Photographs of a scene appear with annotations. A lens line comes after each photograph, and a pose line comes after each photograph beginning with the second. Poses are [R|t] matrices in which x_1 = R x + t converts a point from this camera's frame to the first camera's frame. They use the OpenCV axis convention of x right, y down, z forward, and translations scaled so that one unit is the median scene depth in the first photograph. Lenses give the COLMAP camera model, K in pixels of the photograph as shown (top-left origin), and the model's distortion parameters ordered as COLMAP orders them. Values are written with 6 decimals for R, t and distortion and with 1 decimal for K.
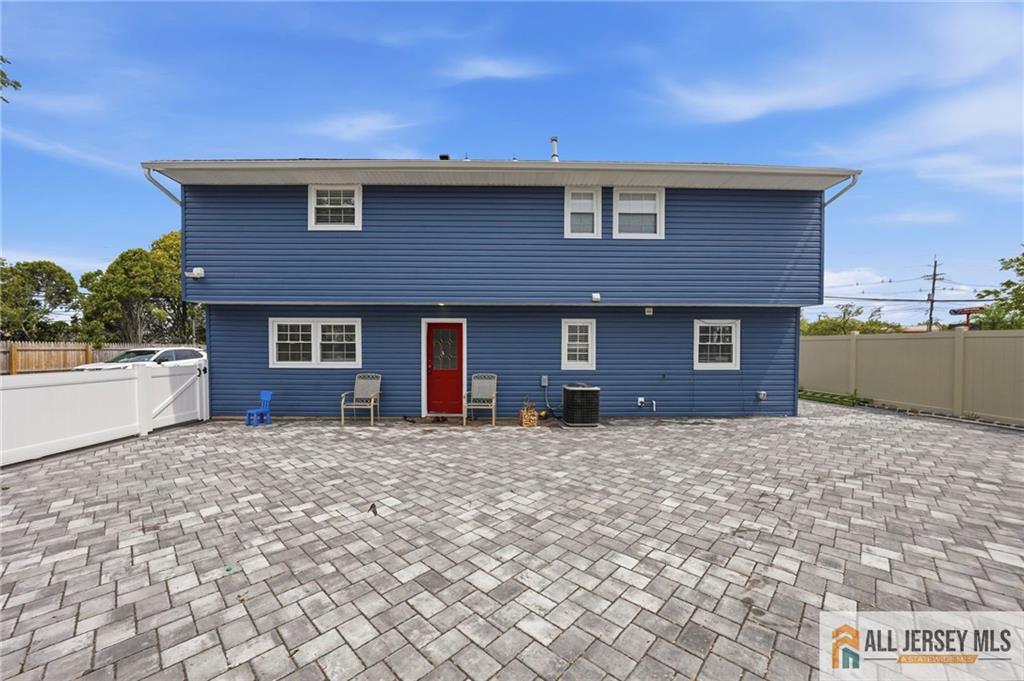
lens RADIAL K [[386.1, 0, 496.7], [0, 386.1, 364.3], [0, 0, 1]] dist [-0.036915, 0.008837]
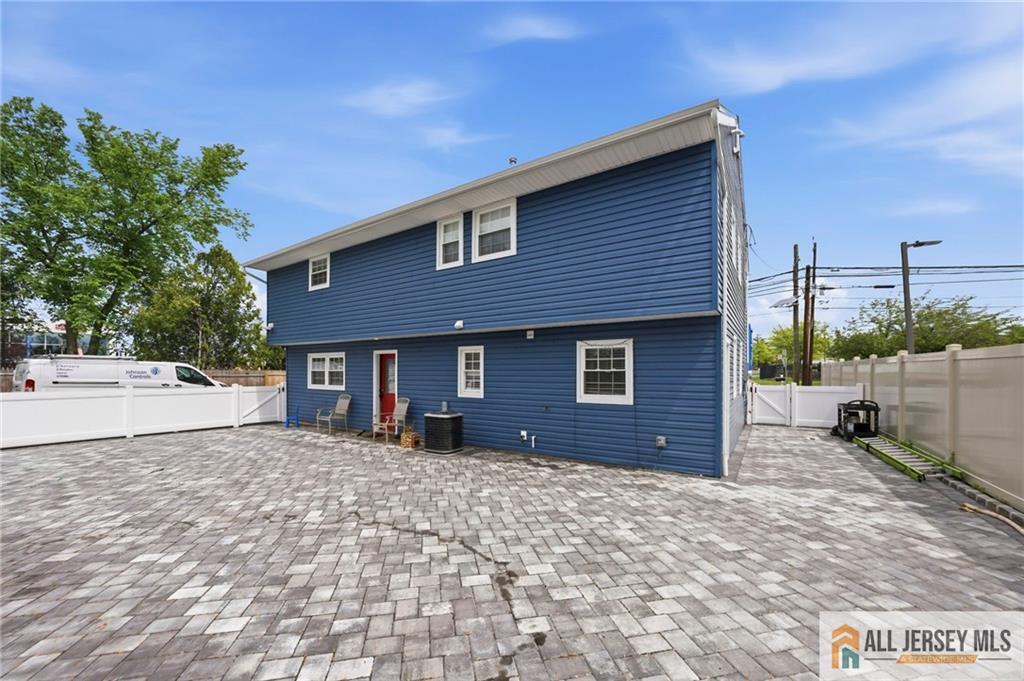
lens RADIAL K [[408.7, 0, 512.2], [0, 408.7, 380.3], [0, 0, 1]] dist [-0.013405, 0.000281]
pose [[0.811267, 0.010392, -0.584583, 0.924203], [-0.023091, 0.999631, -0.014273, -0.017498], [0.584219, 0.025078, 0.811208, 0.210410]]
